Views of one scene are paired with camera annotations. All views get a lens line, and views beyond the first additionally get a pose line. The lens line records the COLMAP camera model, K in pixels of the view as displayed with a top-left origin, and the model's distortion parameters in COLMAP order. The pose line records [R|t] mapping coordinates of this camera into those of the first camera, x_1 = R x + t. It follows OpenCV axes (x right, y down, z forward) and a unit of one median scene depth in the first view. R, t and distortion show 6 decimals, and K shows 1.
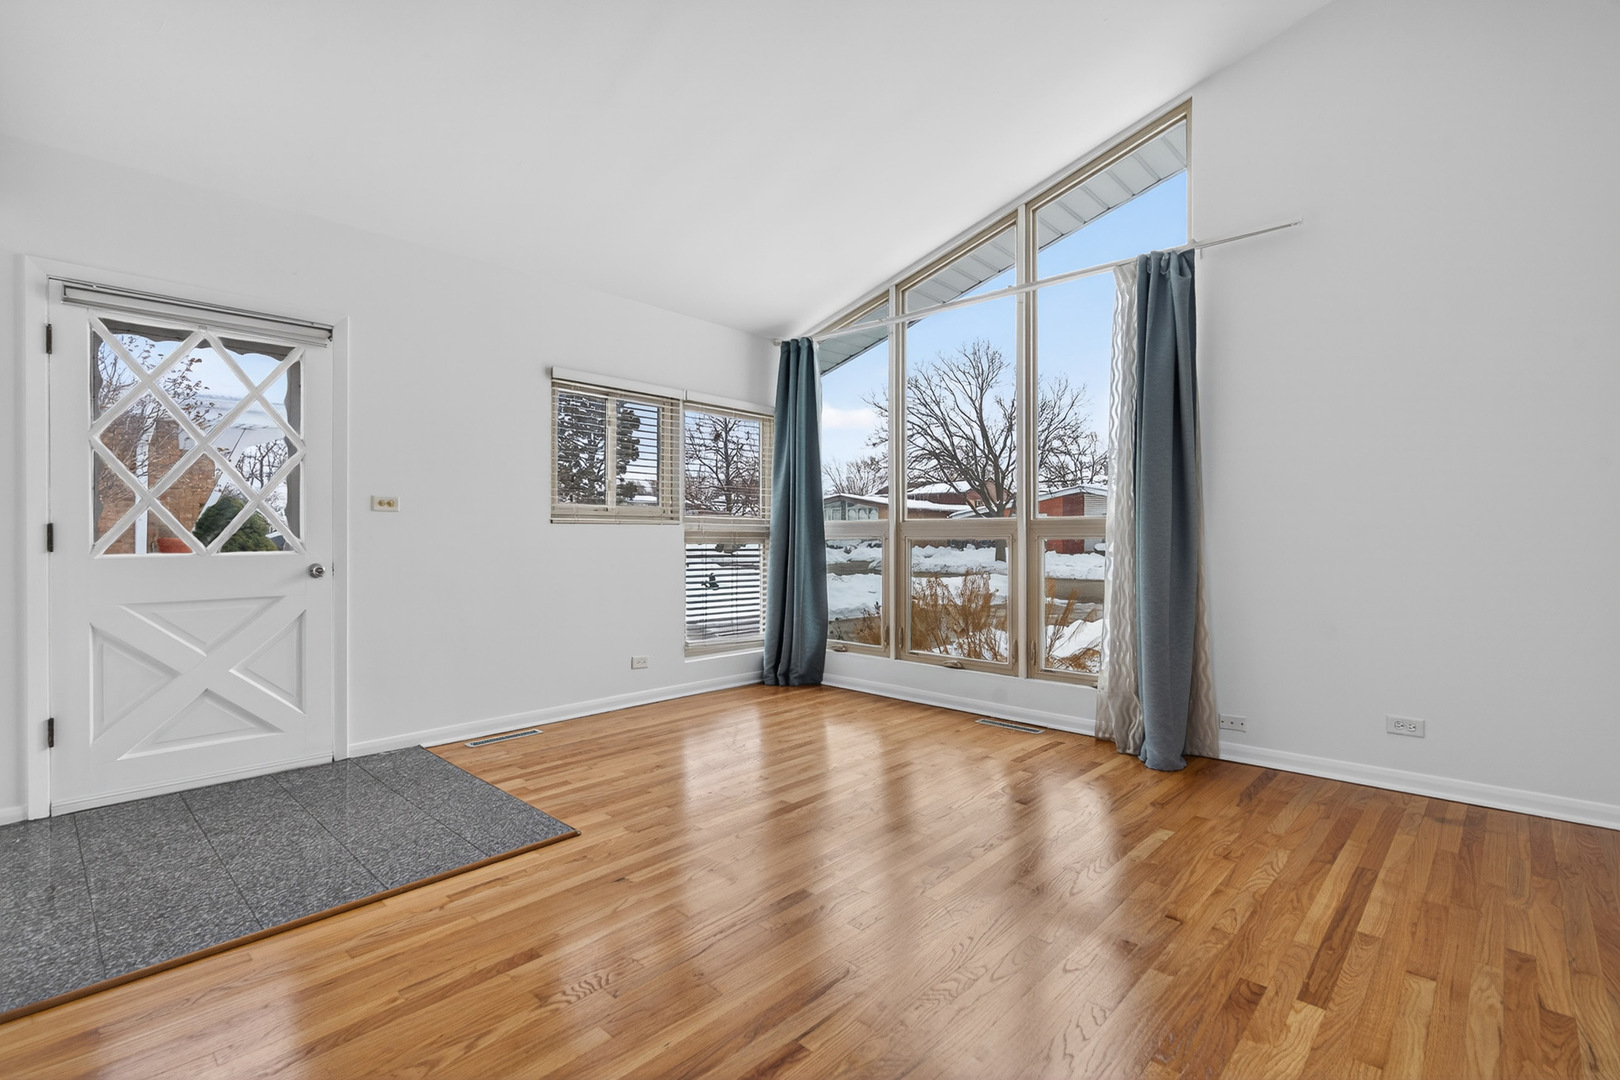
lens RADIAL K [[760.1, 0, 810.0], [0, 760.1, 540.0], [0, 0, 1]] dist [0.000543, -0.000005]
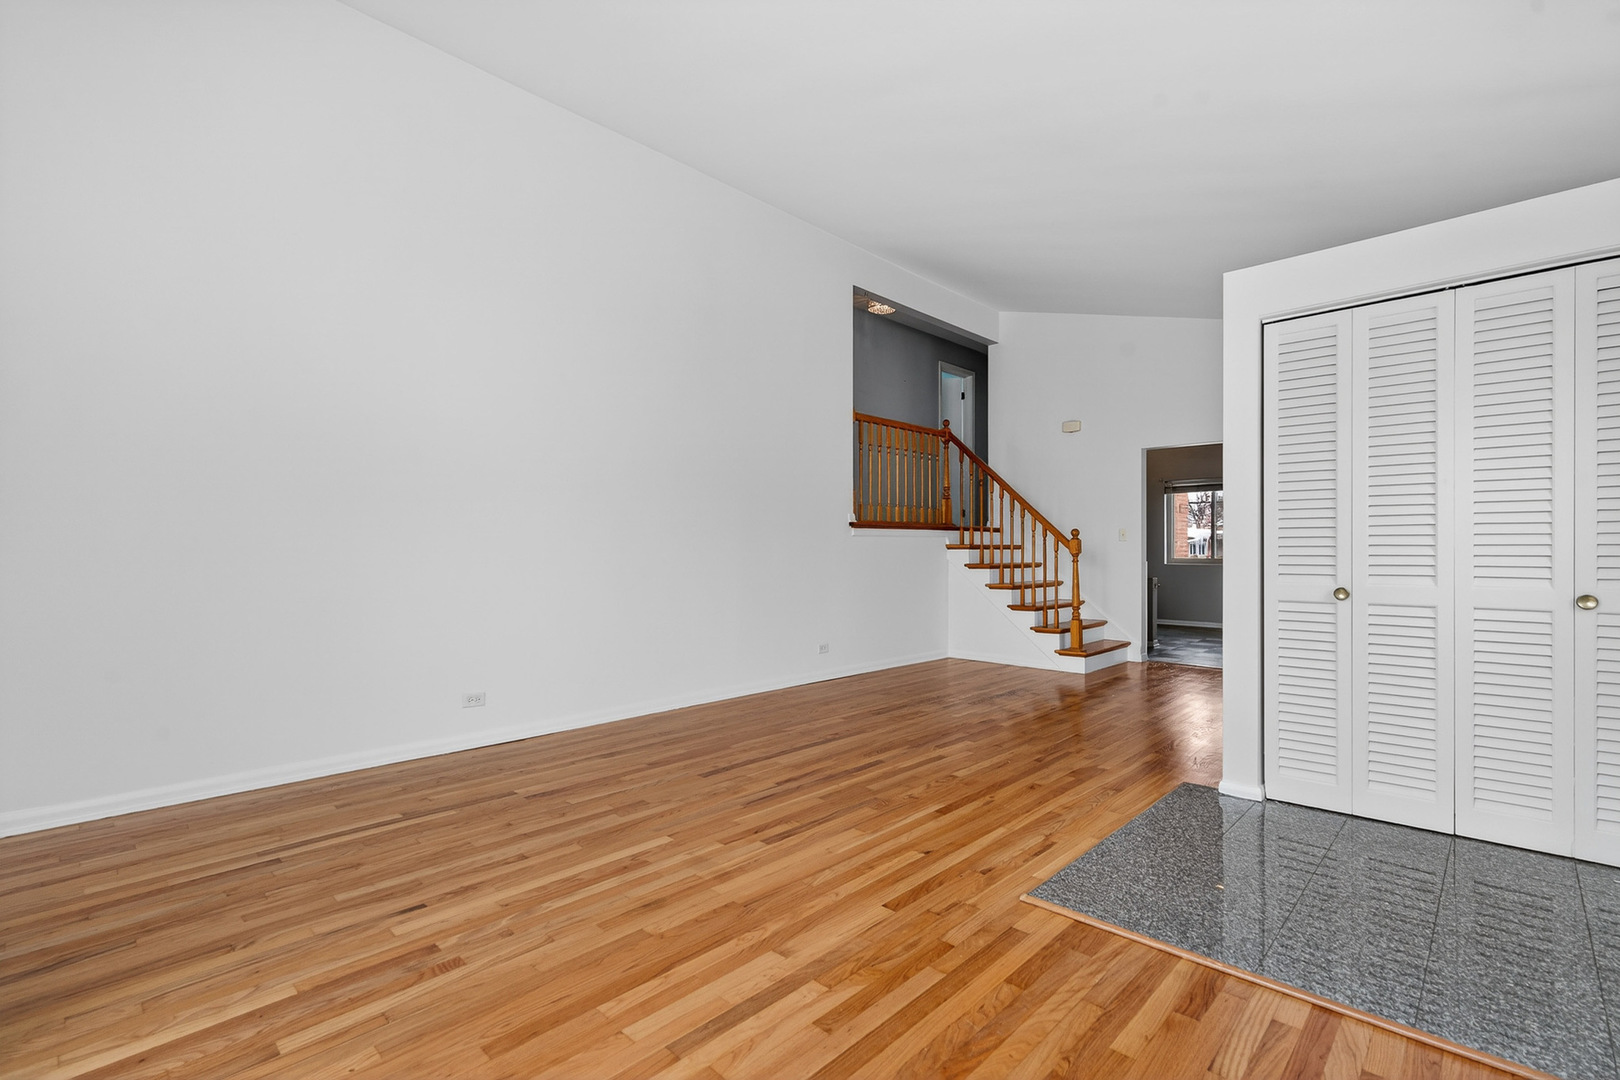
lens RADIAL K [[760.1, 0, 810.0], [0, 760.1, 540.0], [0, 0, 1]] dist [0.000543, -0.000005]
pose [[-0.999994, 0.000580, 0.003330, -0.076212], [0.000560, 0.999982, -0.006011, -0.018292], [-0.003333, -0.006009, -0.999976, 2.144724]]
